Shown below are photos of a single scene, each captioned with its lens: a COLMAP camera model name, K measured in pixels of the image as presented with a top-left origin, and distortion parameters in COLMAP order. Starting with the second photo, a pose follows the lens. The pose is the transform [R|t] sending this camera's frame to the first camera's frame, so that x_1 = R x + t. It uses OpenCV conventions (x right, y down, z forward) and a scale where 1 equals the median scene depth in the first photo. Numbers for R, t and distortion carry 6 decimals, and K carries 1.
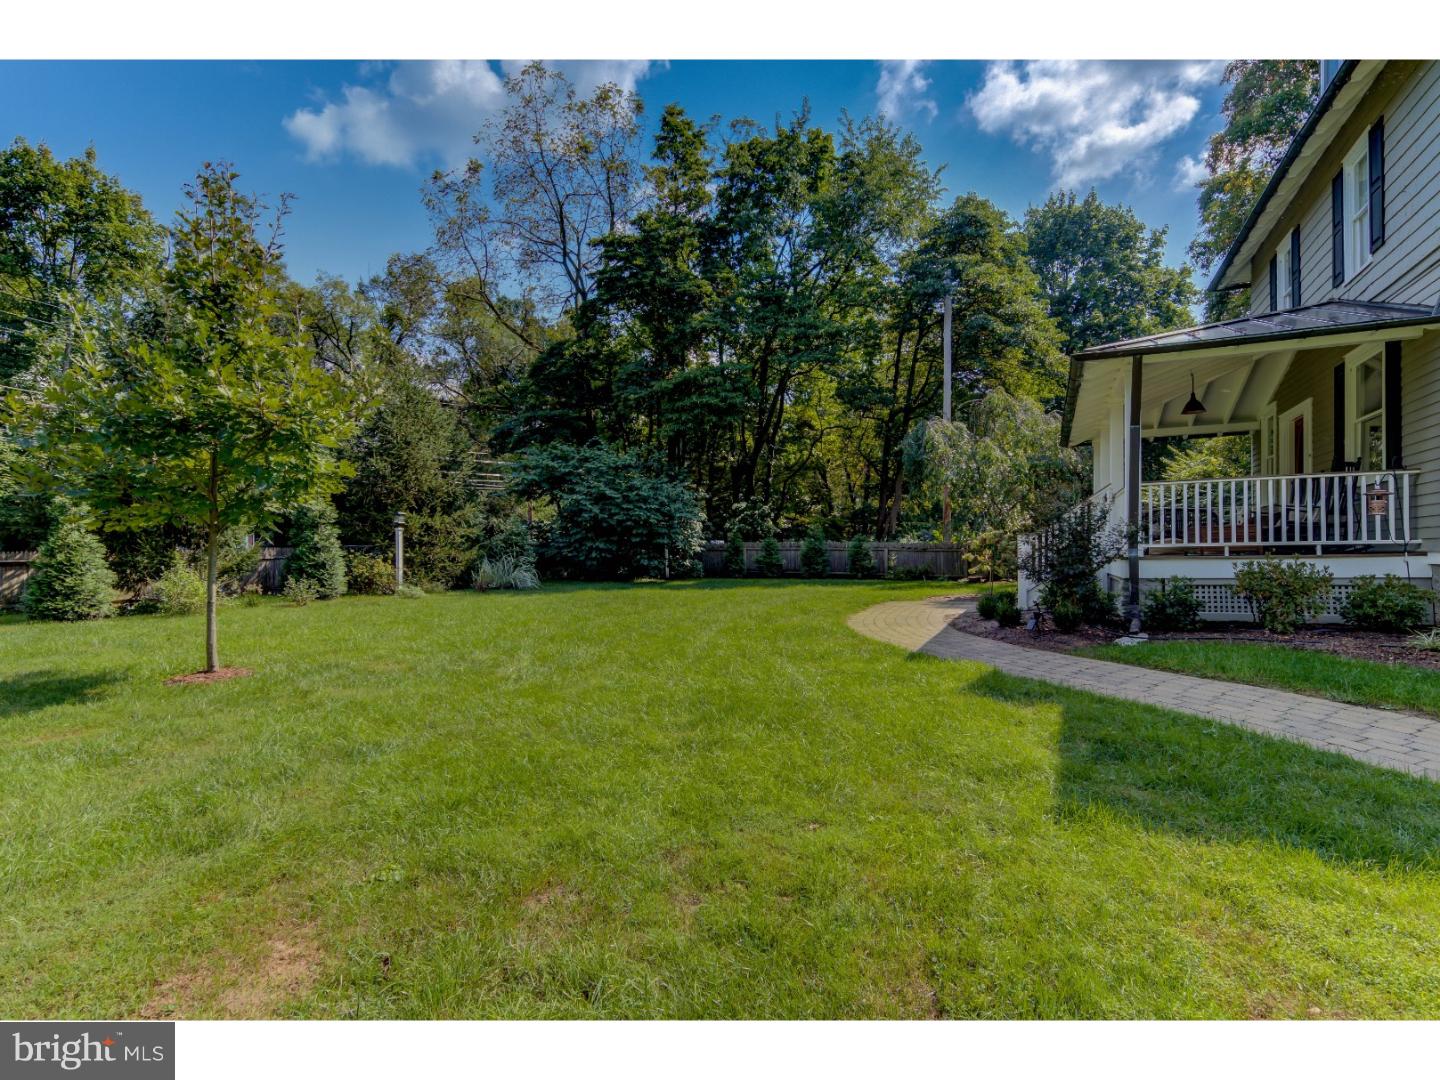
lens RADIAL K [[740.3, 0, 707.1], [0, 740.3, 548.8], [0, 0, 1]] dist [0.011542, -0.001014]
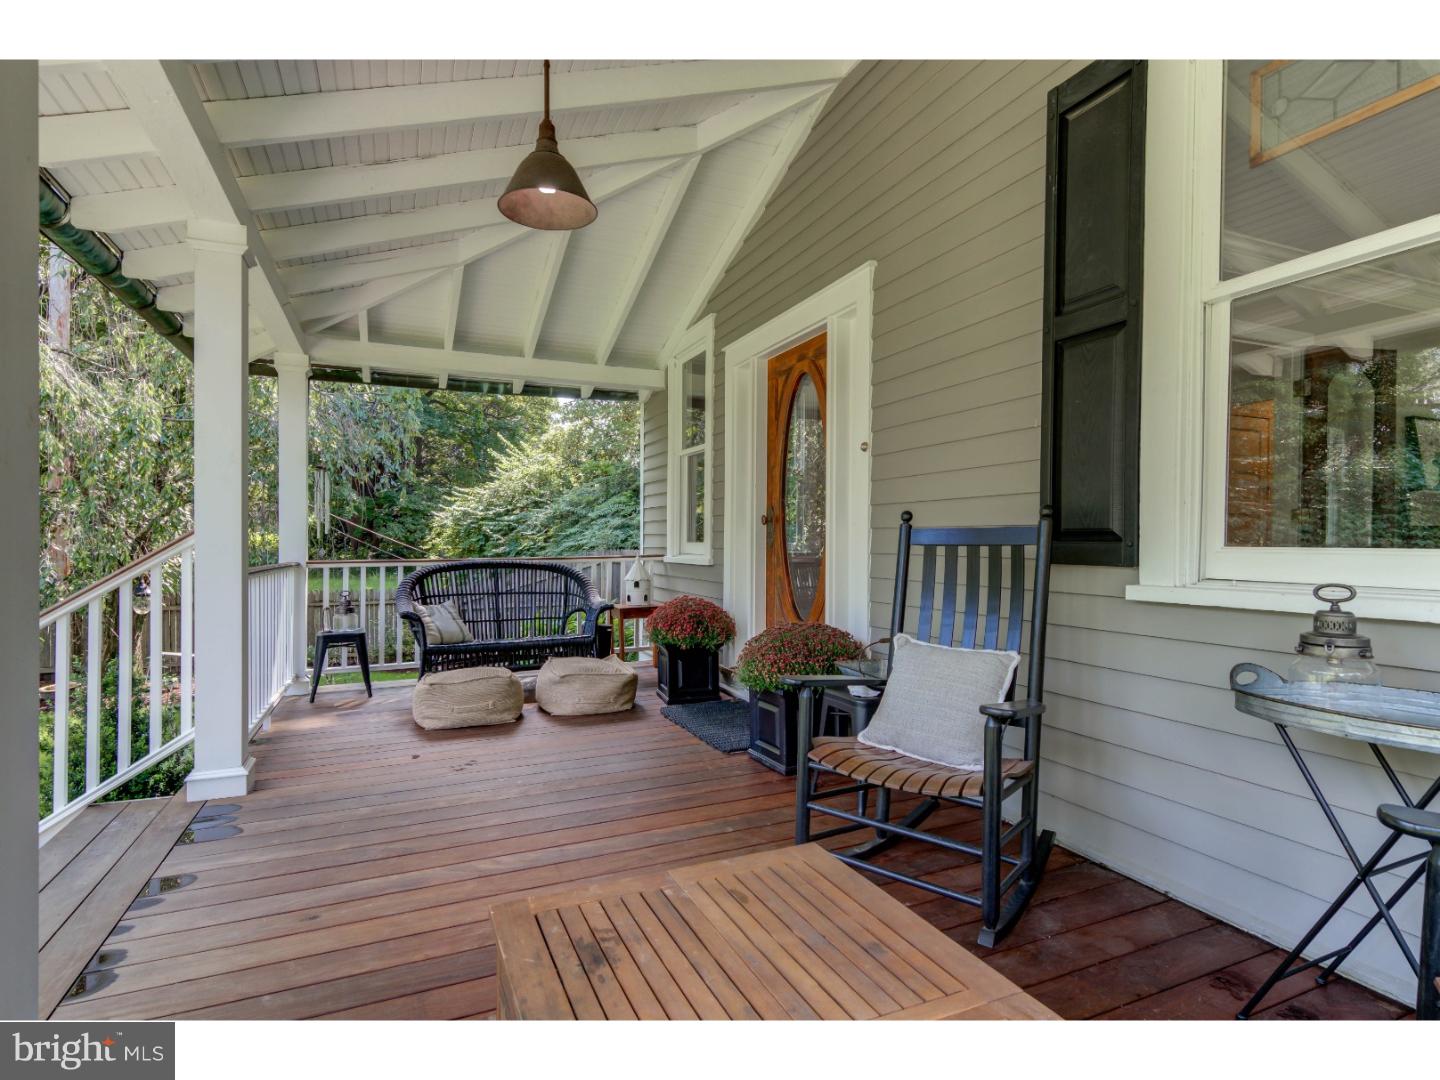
lens RADIAL K [[740.3, 0, 730.8], [0, 740.3, 537.5], [0, 0, 1]] dist [0.011542, -0.001014]
pose [[0.658605, 0.012503, 0.752385, 0.485005], [-0.011526, 0.999912, -0.006527, -0.075975], [-0.752401, -0.004373, 0.658691, 0.753404]]
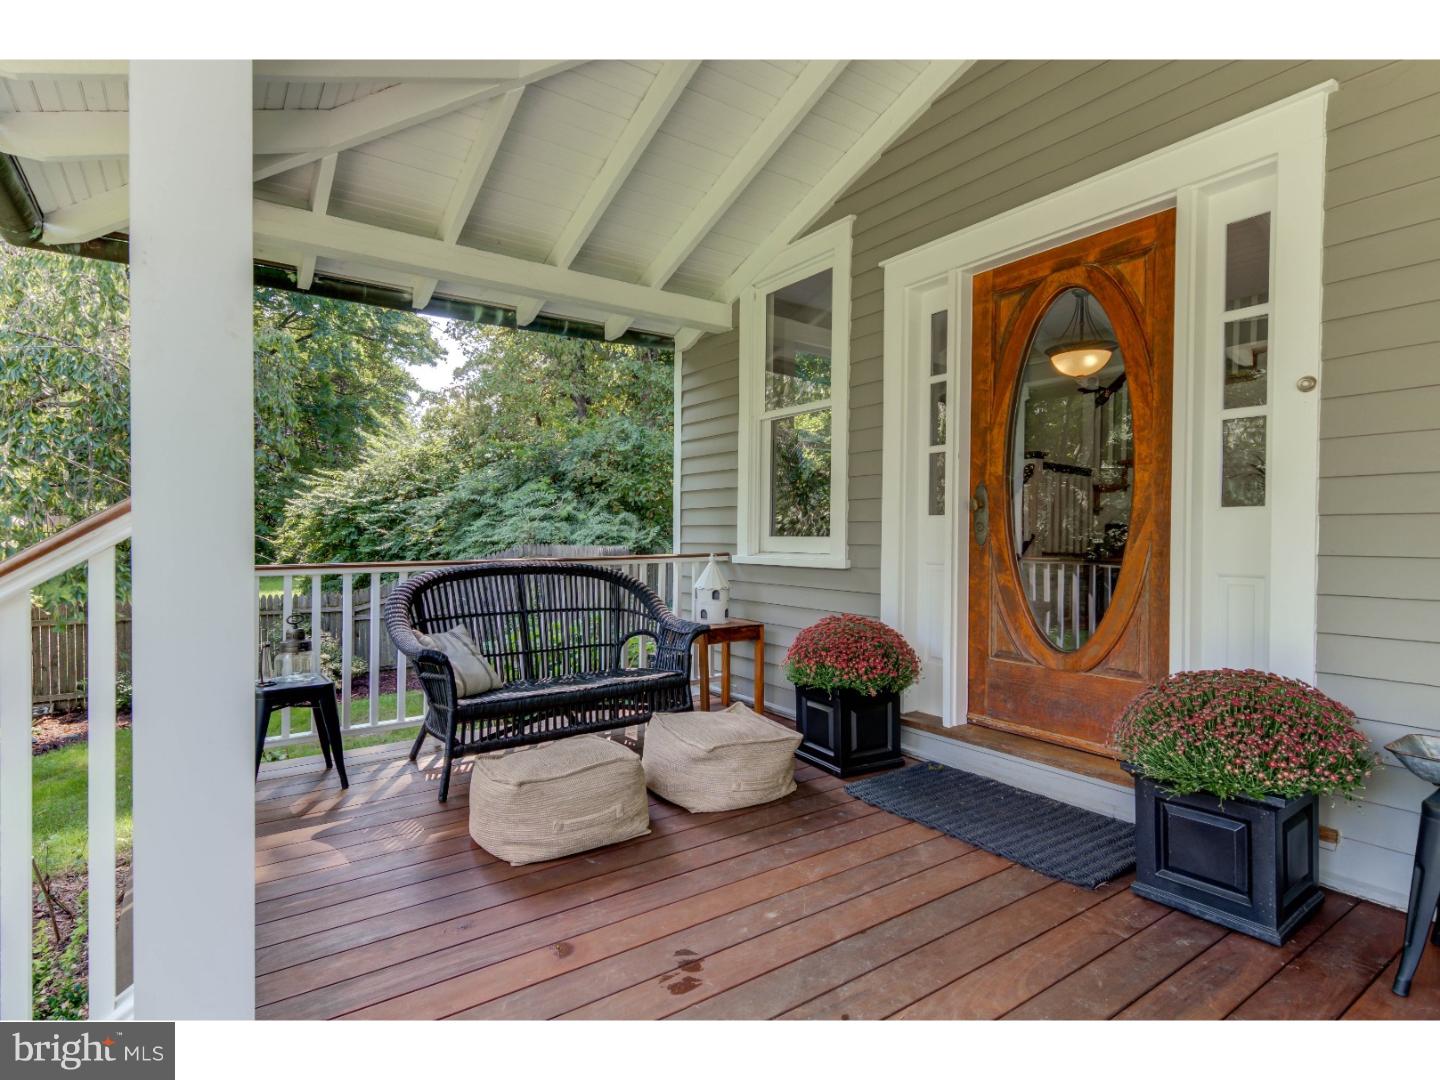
lens RADIAL K [[740.3, 0, 722.3], [0, 740.3, 538.2], [0, 0, 1]] dist [0.011542, -0.001014]
pose [[0.500095, 0.007742, 0.865936, 0.507921], [-0.013771, 0.999905, -0.000987, -0.074314], [-0.865861, -0.011431, 0.500154, 0.931565]]
